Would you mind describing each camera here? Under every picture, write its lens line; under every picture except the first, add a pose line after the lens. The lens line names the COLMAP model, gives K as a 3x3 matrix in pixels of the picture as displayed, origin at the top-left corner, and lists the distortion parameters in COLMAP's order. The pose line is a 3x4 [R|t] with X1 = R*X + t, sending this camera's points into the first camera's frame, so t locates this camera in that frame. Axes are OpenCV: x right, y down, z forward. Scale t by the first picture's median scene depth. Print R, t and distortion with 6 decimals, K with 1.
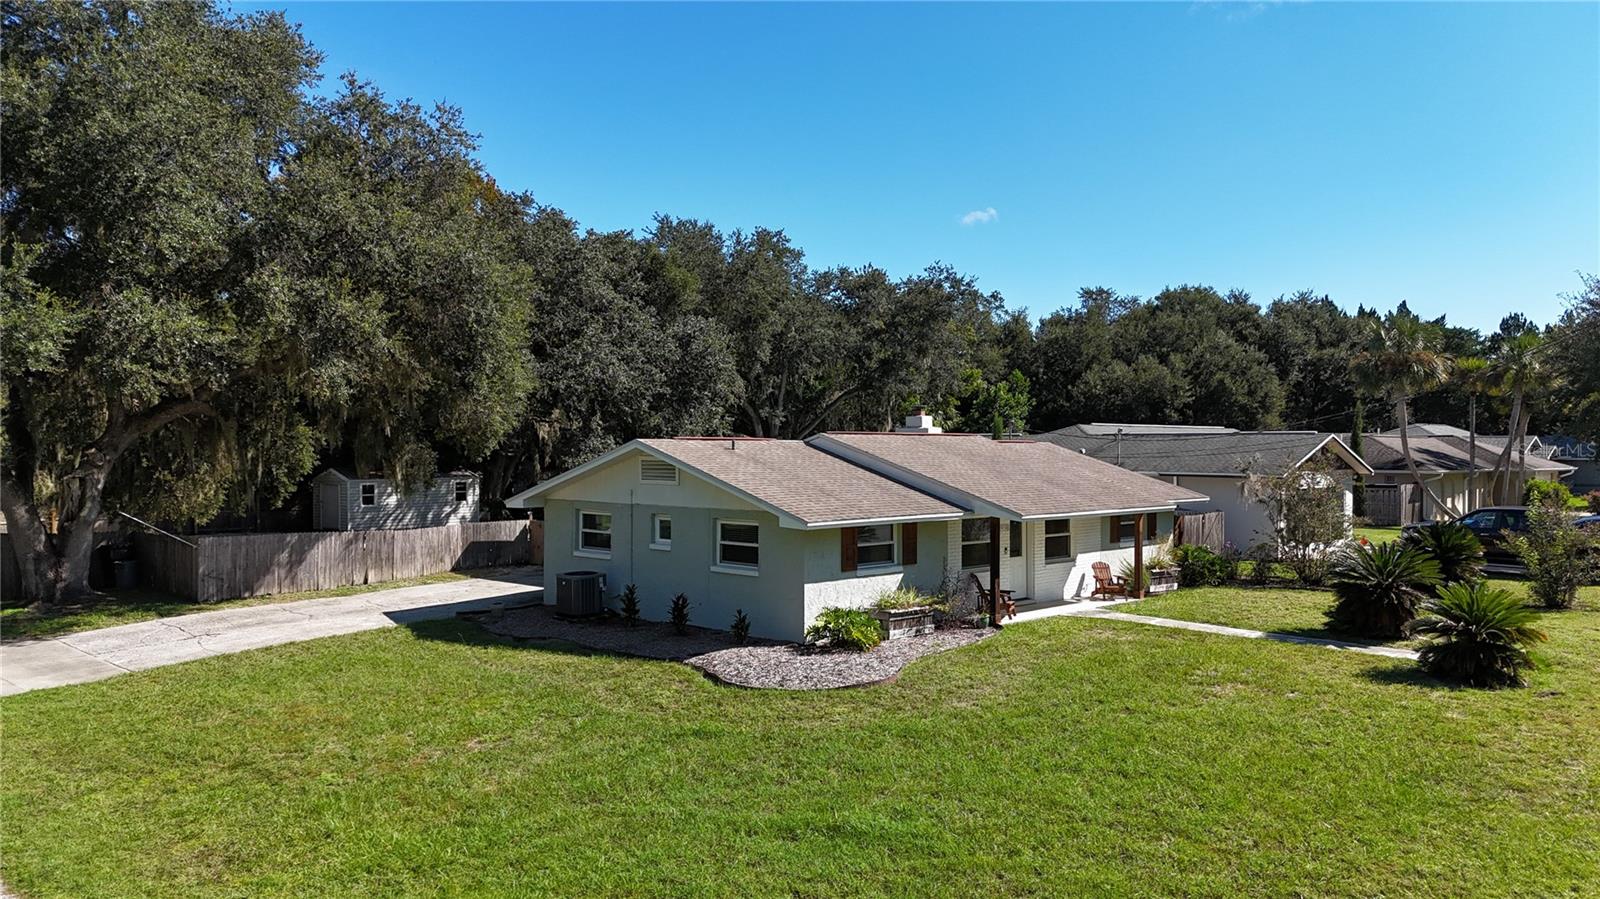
lens RADIAL K [[1170.5, 0, 801.3], [0, 1170.5, 454.7], [0, 0, 1]] dist [0.074555, -0.076141]
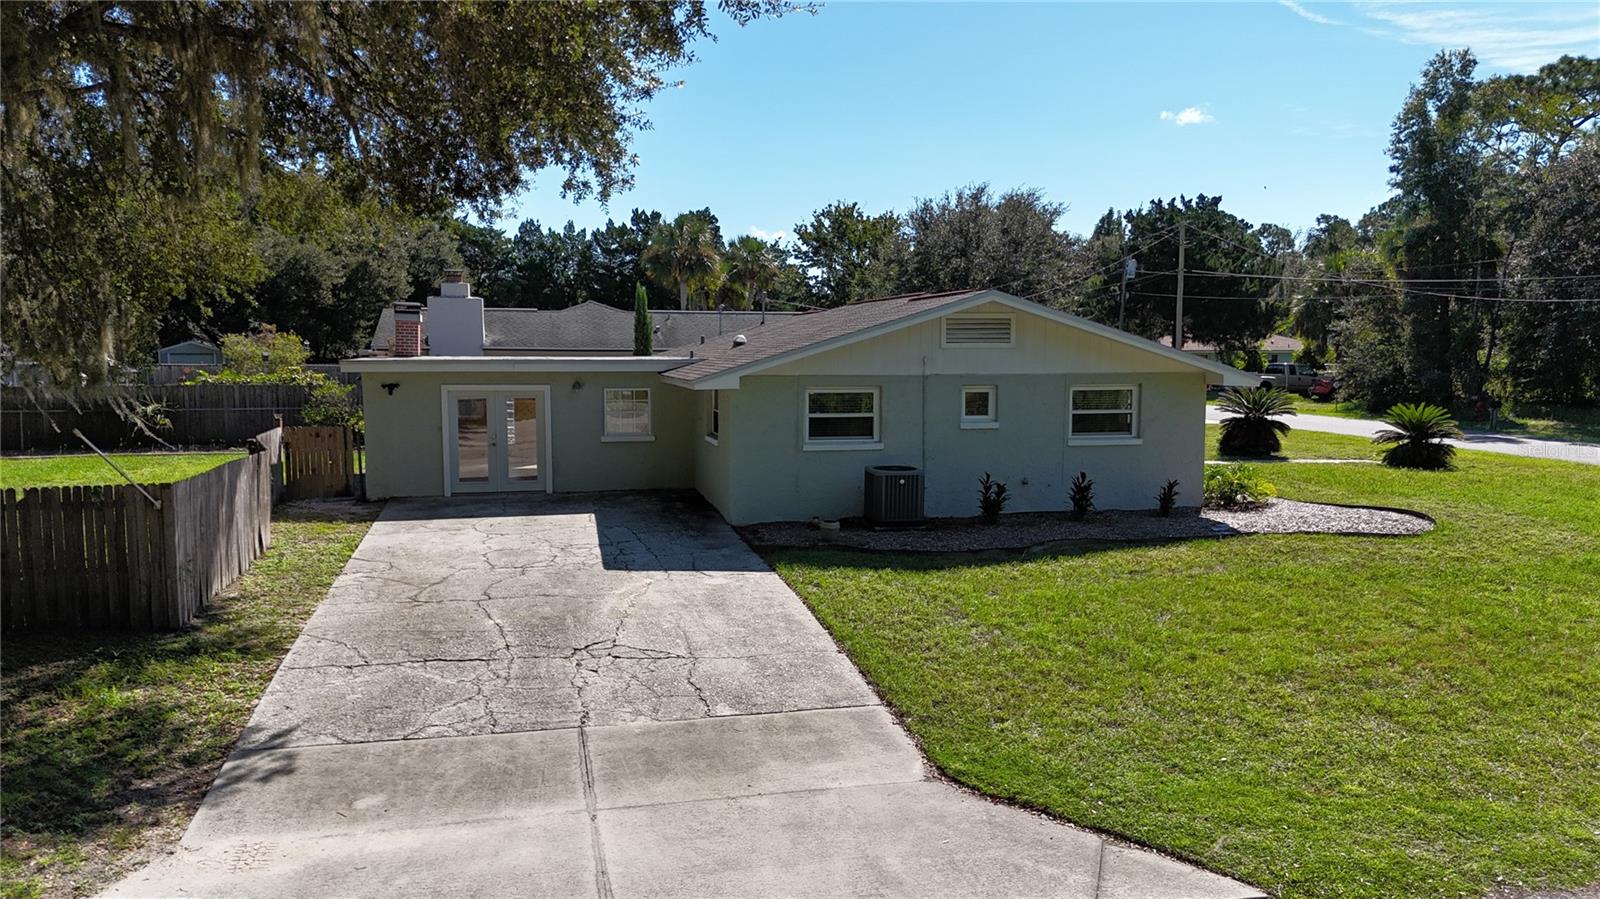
lens RADIAL K [[1170.5, 0, 801.3], [0, 1170.5, 454.7], [0, 0, 1]] dist [0.074555, -0.076141]
pose [[0.528386, -0.079151, 0.845307, -0.597145], [0.006437, 0.995990, 0.089237, 0.017724], [-0.848980, -0.041710, 0.526777, 0.460537]]
